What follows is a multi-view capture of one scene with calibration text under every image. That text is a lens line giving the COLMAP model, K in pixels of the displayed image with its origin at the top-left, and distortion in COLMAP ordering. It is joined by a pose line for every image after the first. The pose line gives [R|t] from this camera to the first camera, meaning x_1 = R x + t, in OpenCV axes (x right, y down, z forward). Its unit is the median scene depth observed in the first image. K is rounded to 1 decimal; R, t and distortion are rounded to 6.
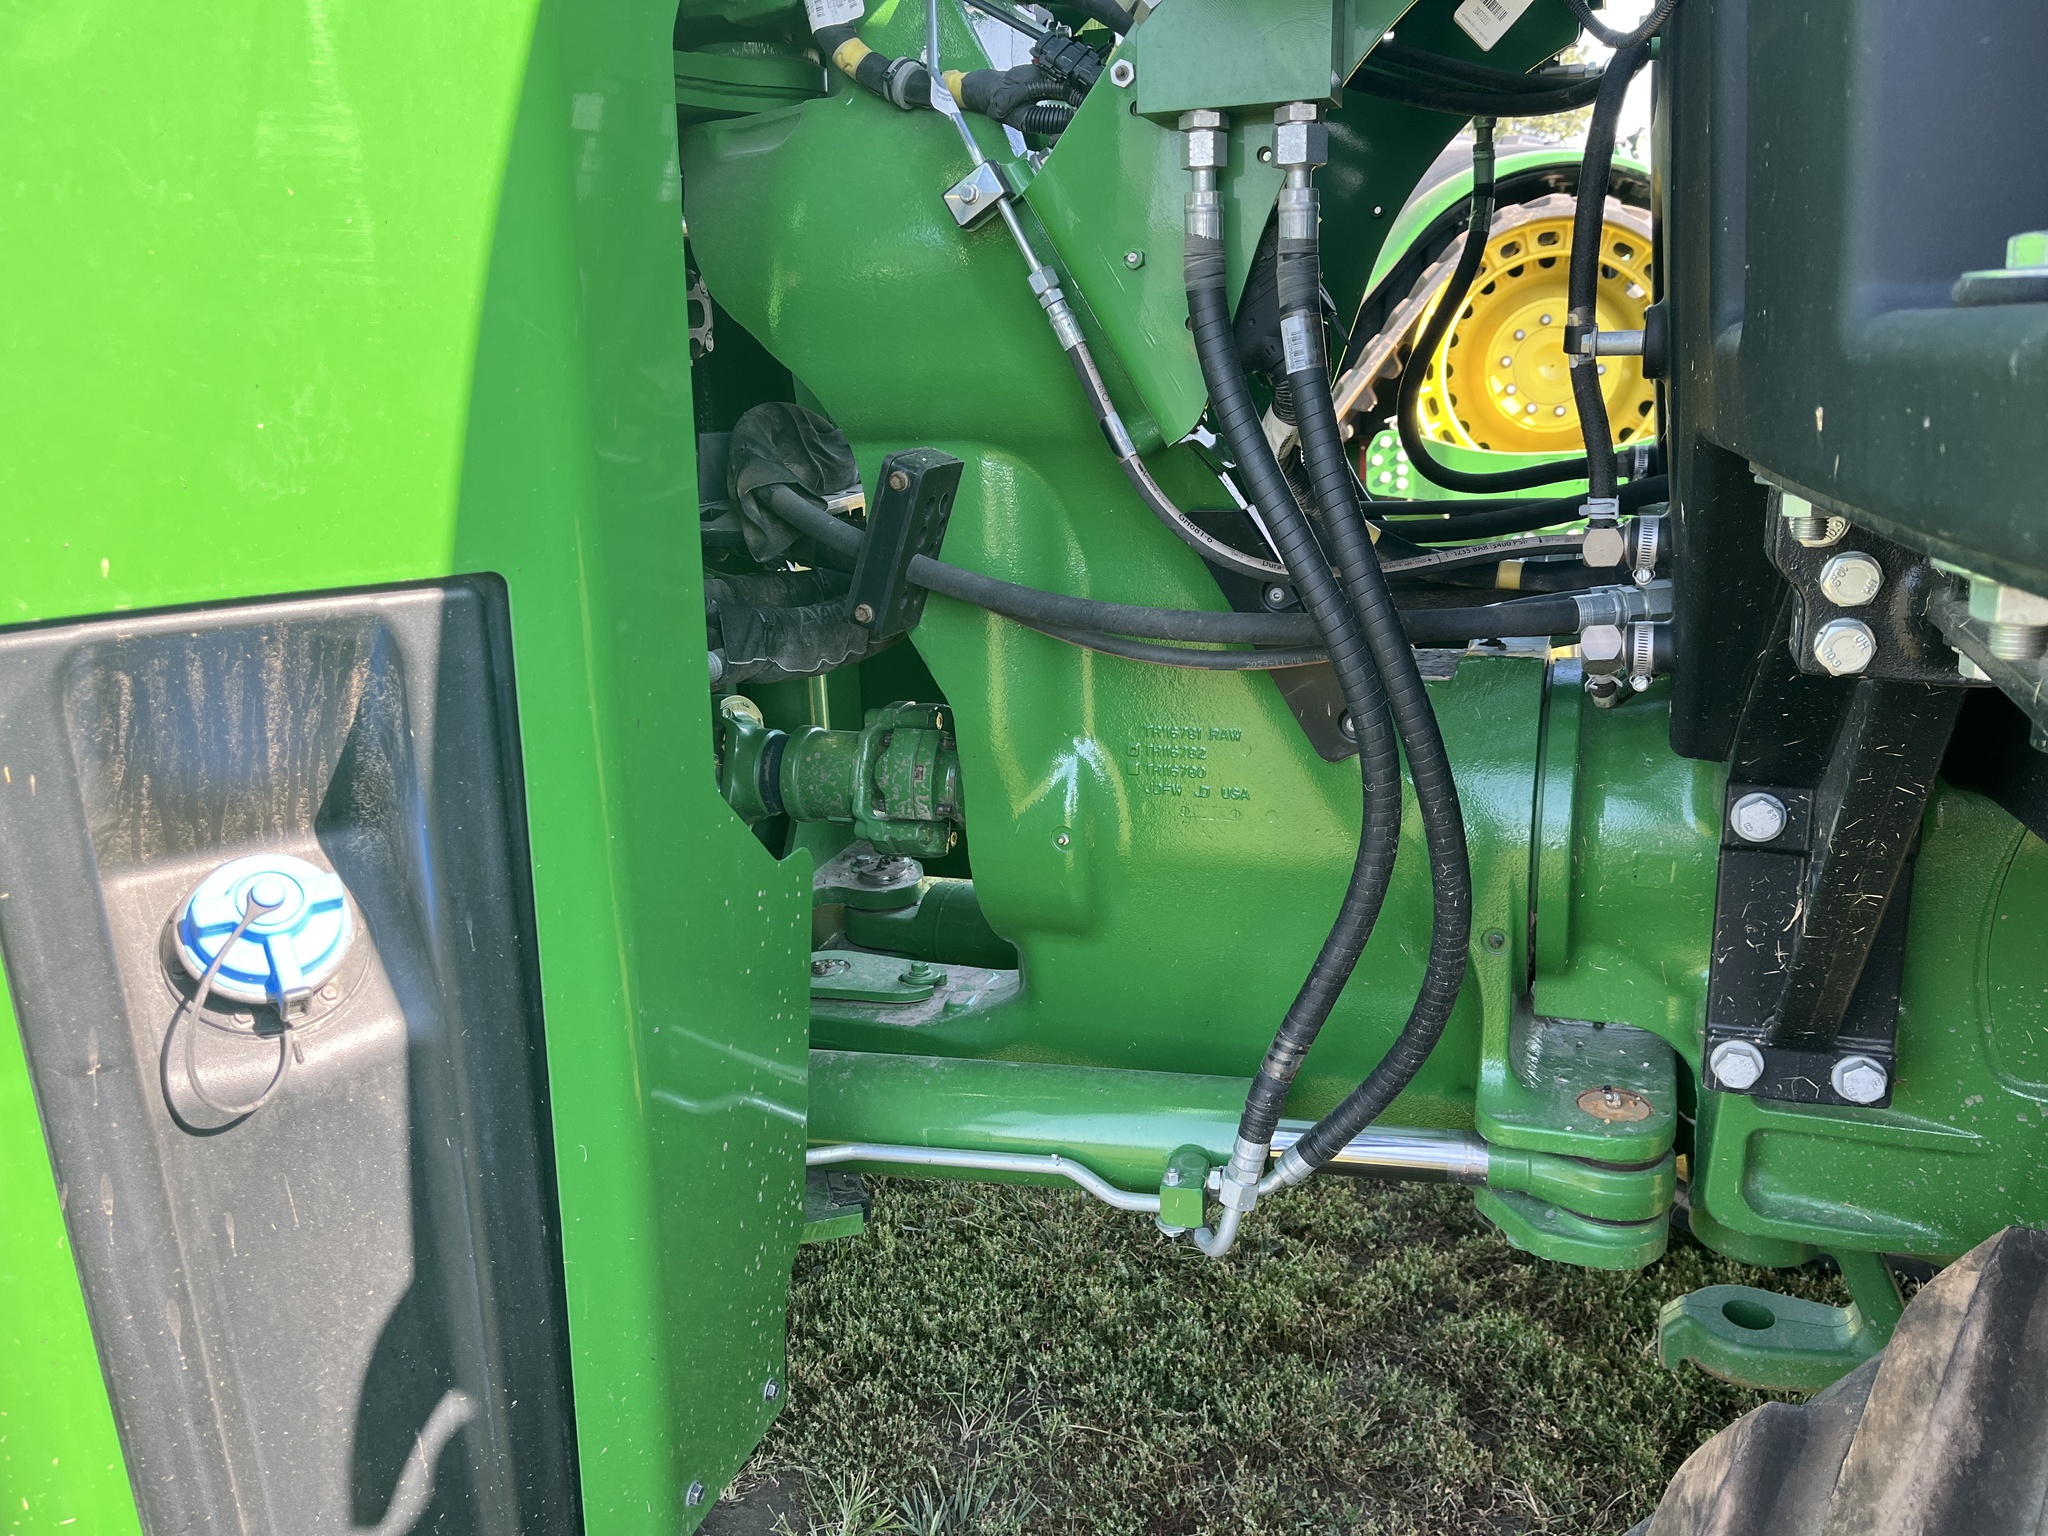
lens RADIAL K [[1584.4, 0, 1025.3], [0, 1584.4, 790.6], [0, 0, 1]] dist [0.088696, -0.137488]
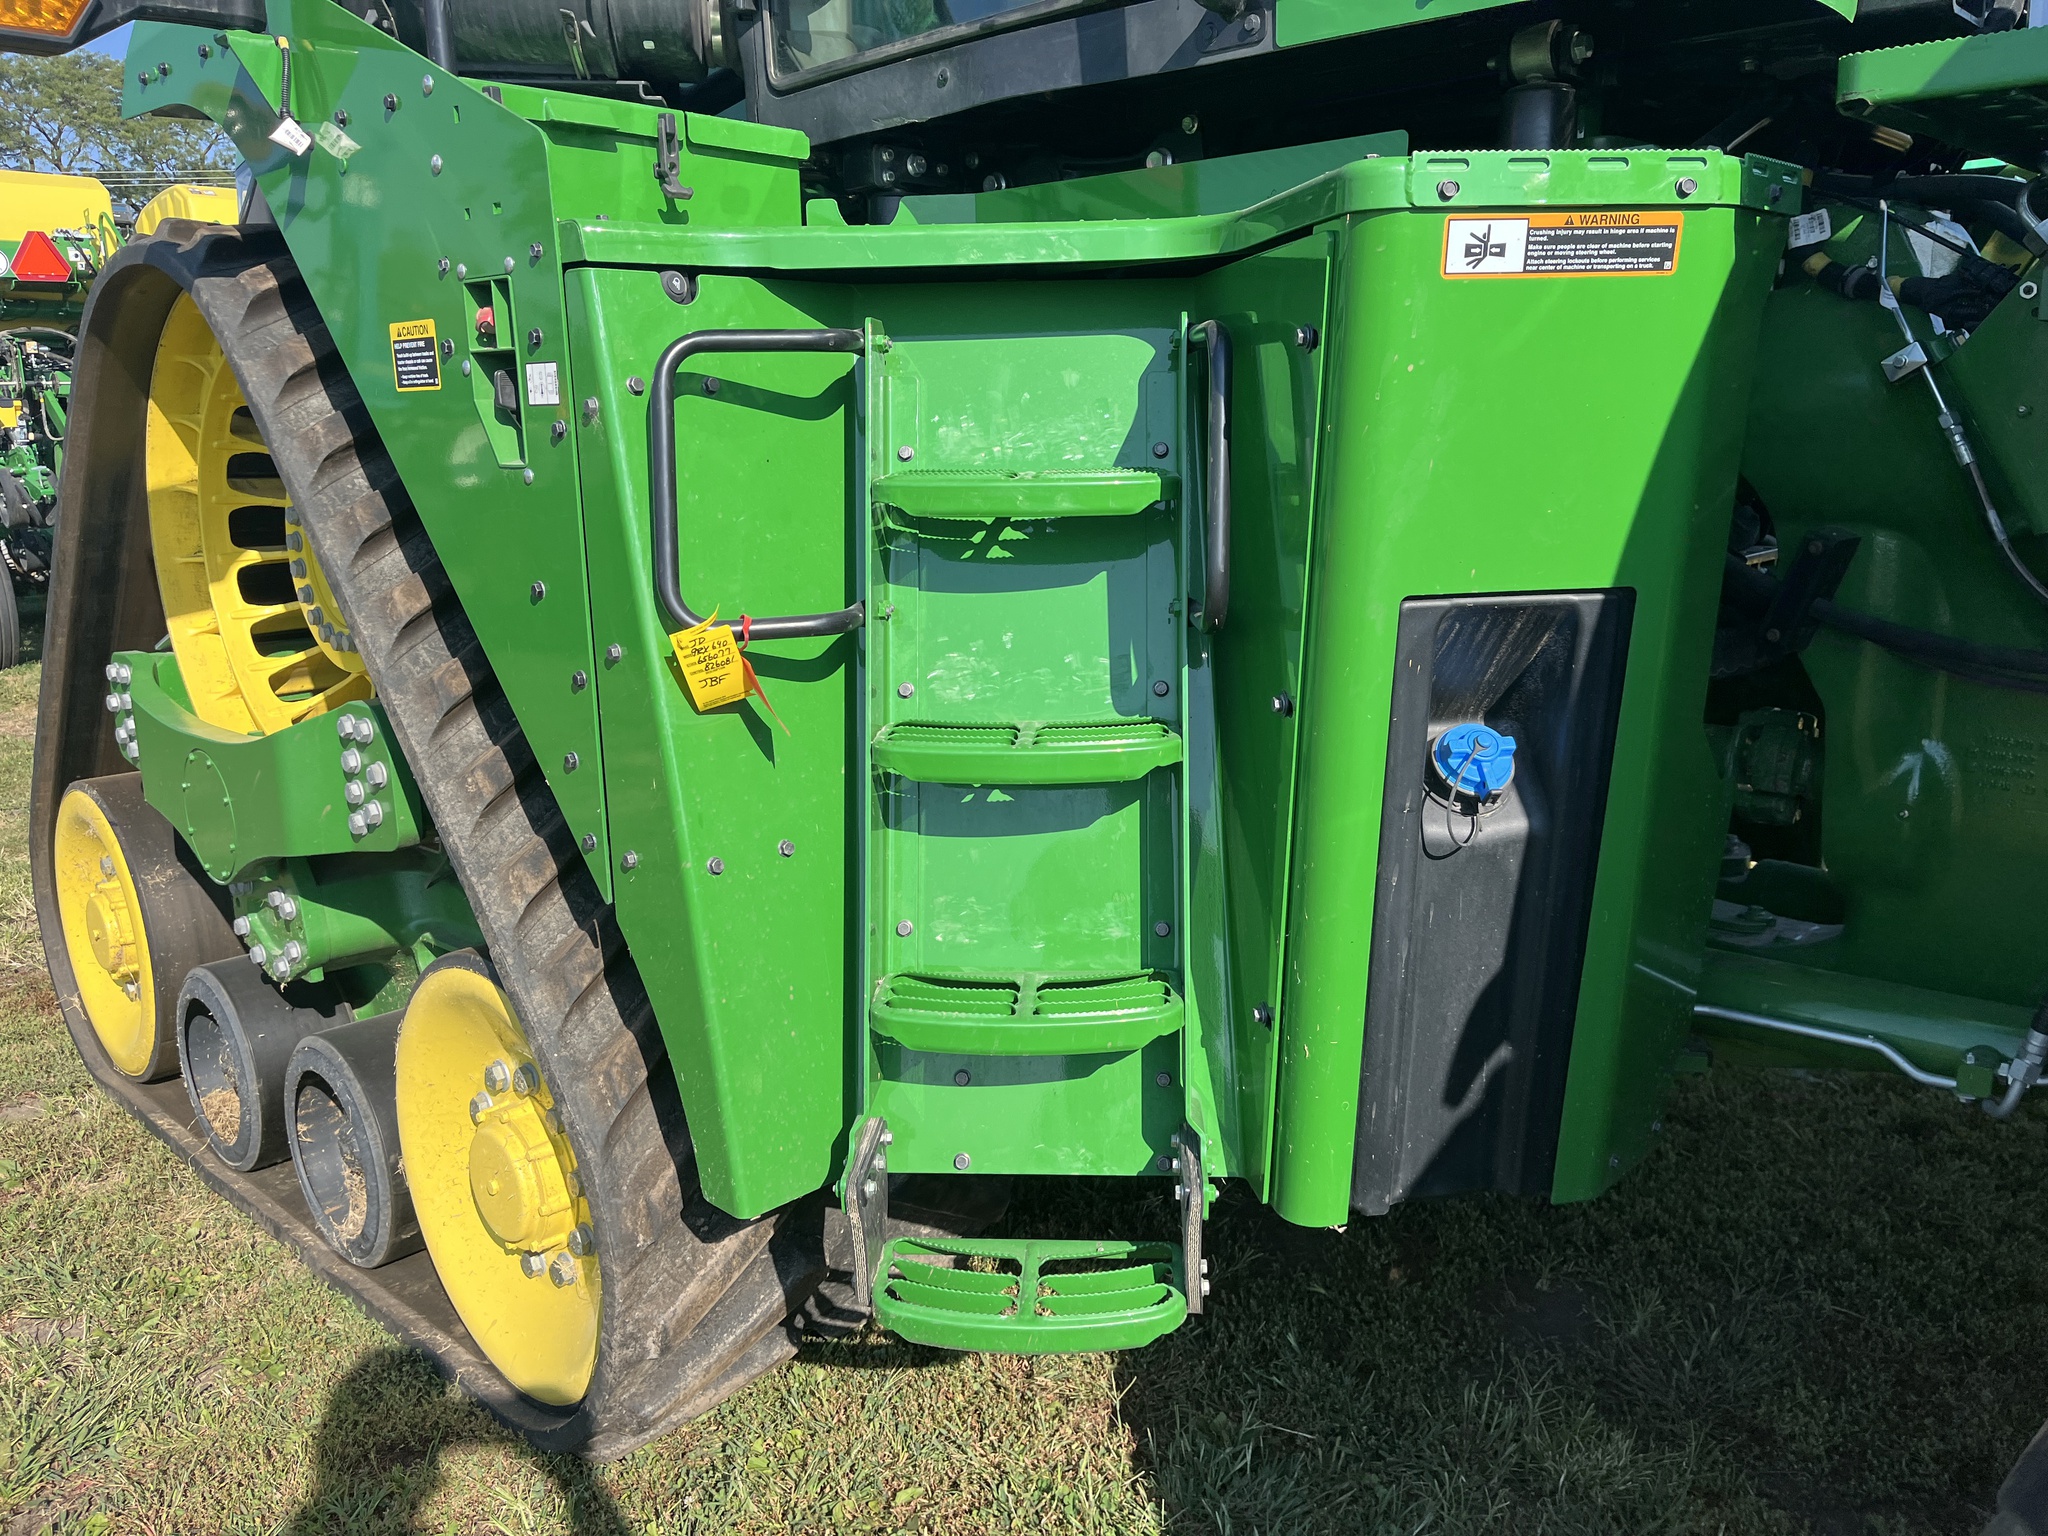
lens RADIAL K [[1633.9, 0, 1024.0], [0, 1633.9, 768.0], [0, 0, 1]] dist [0.118616, -0.166151]
pose [[0.909202, 0.114165, -0.400397, -0.084675], [-0.131181, 0.991241, -0.015247, 0.101795], [0.395150, 0.066388, 0.916215, -0.548949]]
